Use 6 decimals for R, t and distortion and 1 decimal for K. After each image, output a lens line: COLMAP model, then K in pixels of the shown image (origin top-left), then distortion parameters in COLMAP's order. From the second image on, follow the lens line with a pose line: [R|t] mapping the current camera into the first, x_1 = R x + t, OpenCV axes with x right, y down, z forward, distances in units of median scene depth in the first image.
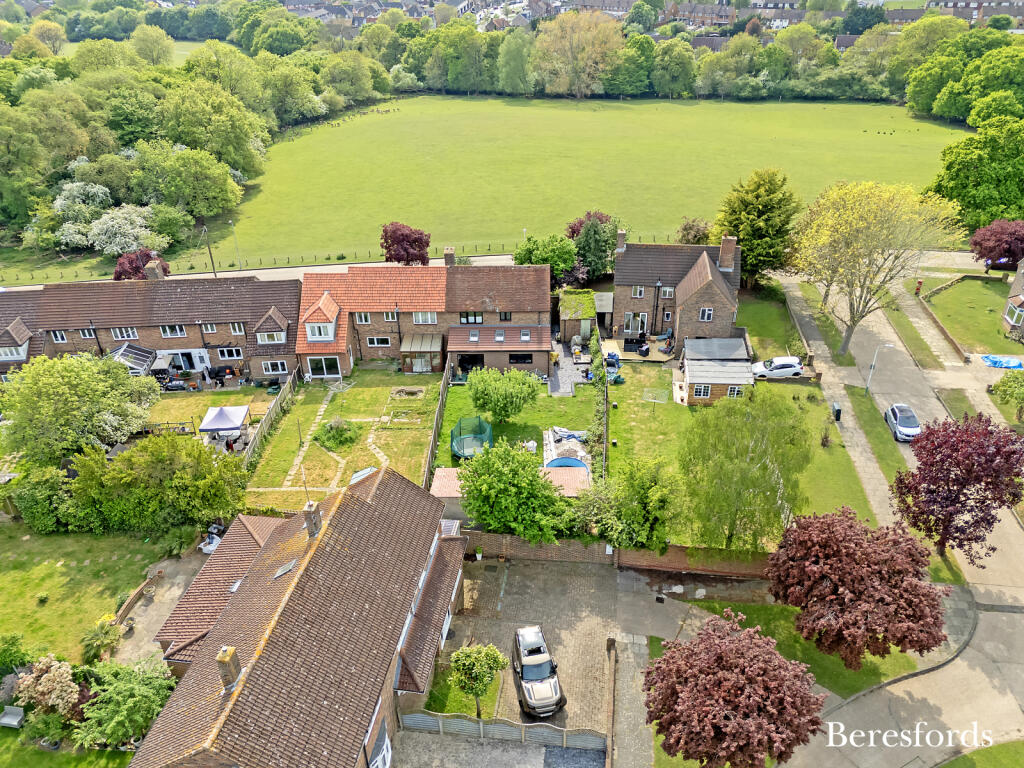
lens RADIAL K [[736.6, 0, 509.2], [0, 736.6, 384.6], [0, 0, 1]] dist [0.008192, -0.005139]
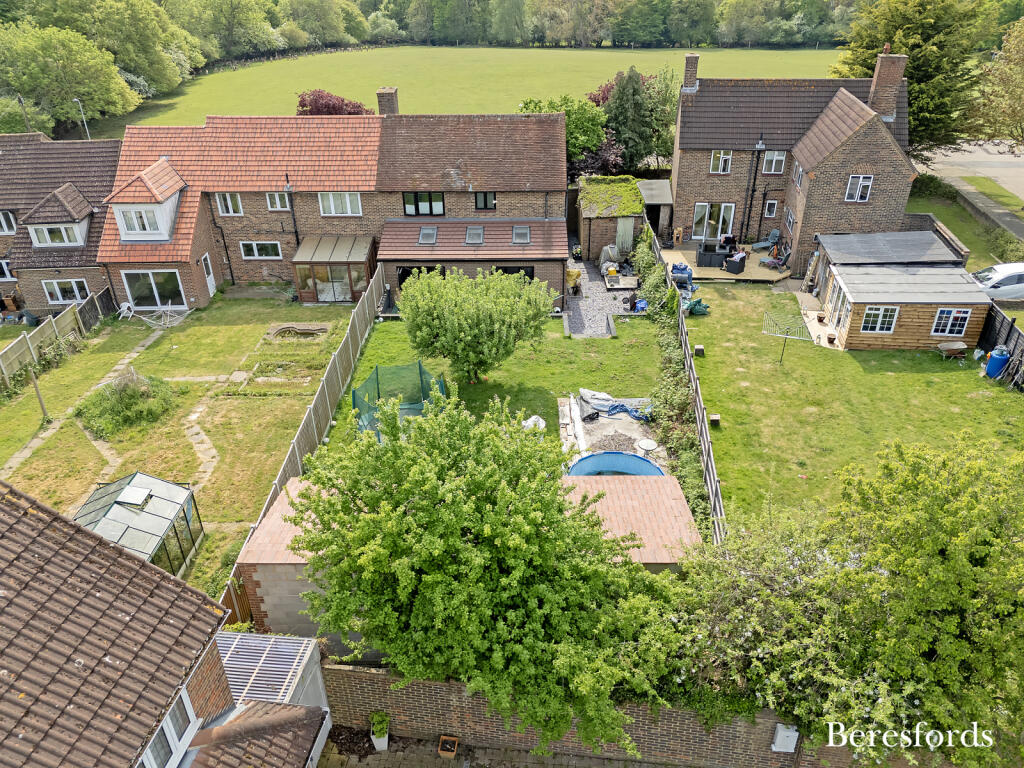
lens RADIAL K [[736.6, 0, 514.6], [0, 736.6, 385.8], [0, 0, 1]] dist [0.008192, -0.005139]
pose [[0.999912, 0.003256, 0.012871, 0.010494], [-0.003213, 0.999989, -0.003398, 0.048739], [-0.012882, 0.003356, 0.999911, 0.451328]]
